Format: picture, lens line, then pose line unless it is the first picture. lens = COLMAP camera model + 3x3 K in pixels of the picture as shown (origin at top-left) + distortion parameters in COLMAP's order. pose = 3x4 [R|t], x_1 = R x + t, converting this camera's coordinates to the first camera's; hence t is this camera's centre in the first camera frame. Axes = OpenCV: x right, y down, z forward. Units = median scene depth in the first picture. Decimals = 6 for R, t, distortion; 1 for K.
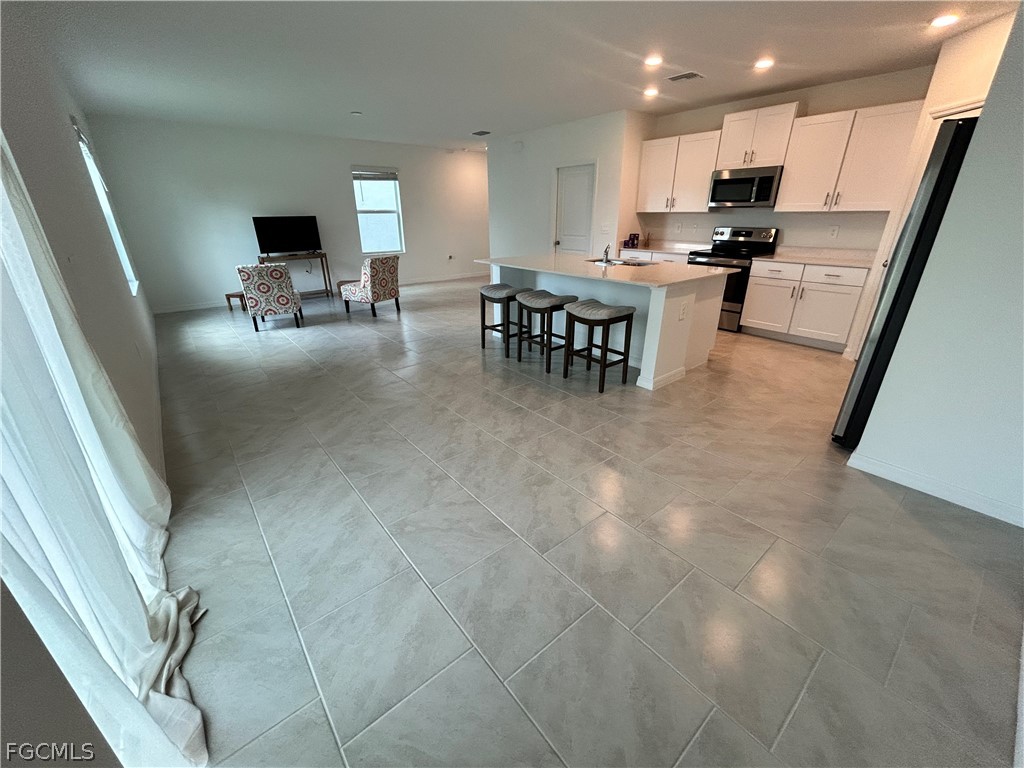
lens RADIAL K [[412.9, 0, 512.0], [0, 412.9, 384.0], [0, 0, 1]] dist [-0.002932, -0.000217]
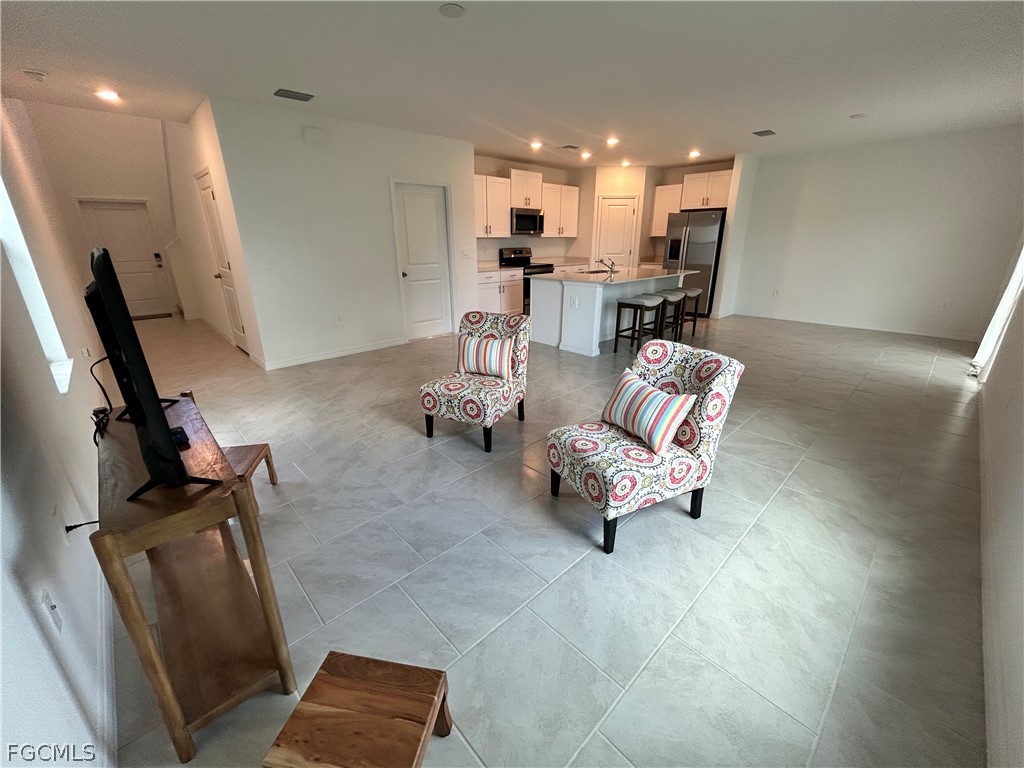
lens RADIAL K [[412.9, 0, 512.0], [0, 412.9, 384.0], [0, 0, 1]] dist [-0.002932, -0.000217]
pose [[-0.074102, -0.329637, 0.941195, -1.119046], [0.383714, 0.861704, 0.332008, -0.528982], [-0.920474, 0.385752, 0.062632, 1.289110]]
